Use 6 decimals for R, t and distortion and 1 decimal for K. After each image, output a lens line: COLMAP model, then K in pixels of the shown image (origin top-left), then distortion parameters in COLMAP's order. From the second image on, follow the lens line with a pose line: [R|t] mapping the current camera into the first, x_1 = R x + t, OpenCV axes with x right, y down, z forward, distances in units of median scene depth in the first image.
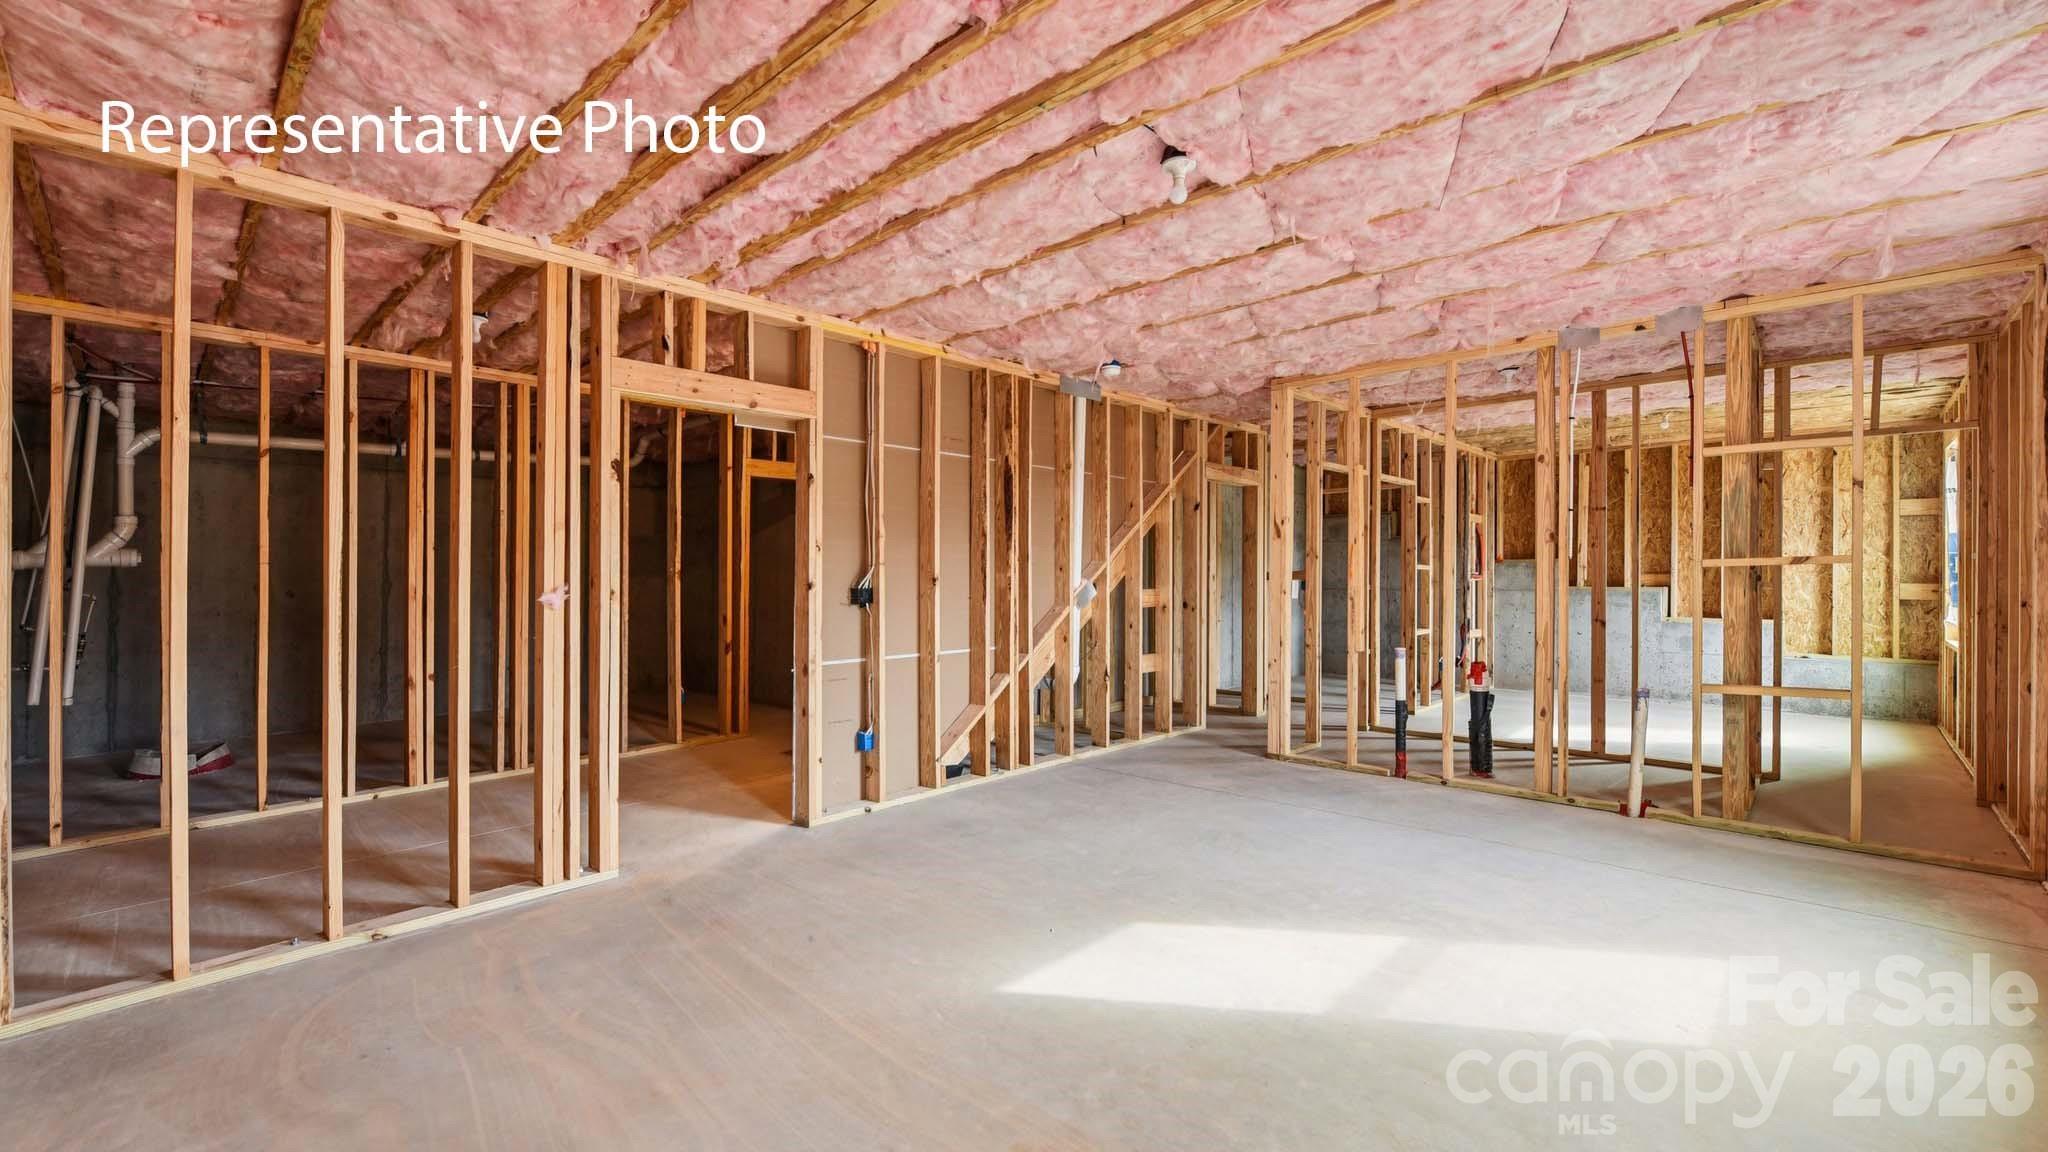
lens RADIAL K [[805.9, 0, 1024.0], [0, 805.9, 576.0], [0, 0, 1]] dist [0.000024, 0.000016]
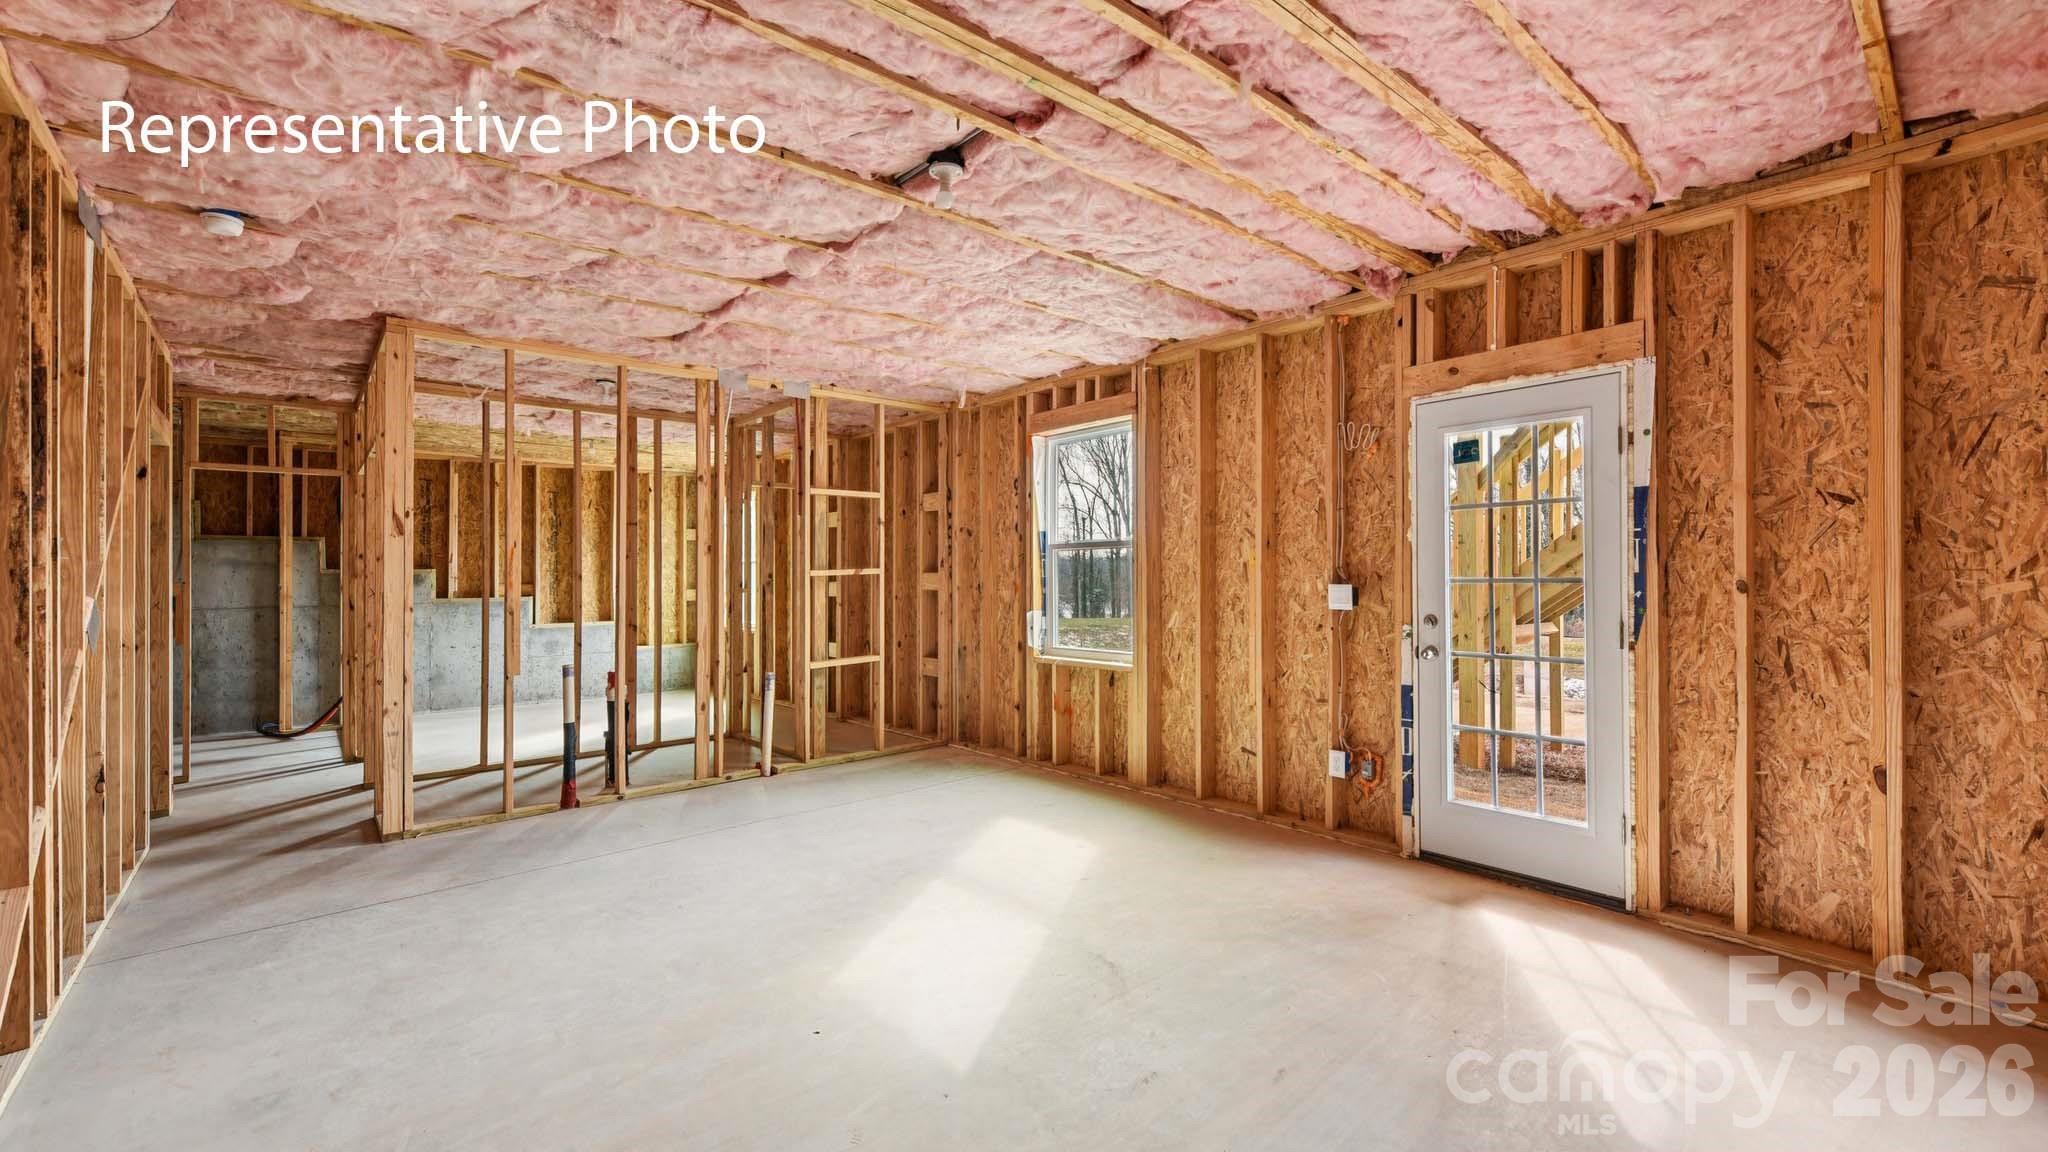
lens RADIAL K [[849.8, 0, 1020.6], [0, 849.8, 582.9], [0, 0, 1]] dist [-0.018264, -0.000091]
pose [[0.117531, -0.004551, 0.993059, -0.447372], [0.012608, 0.999916, 0.003090, 0.001019], [-0.992989, 0.012158, 0.117579, 0.415987]]
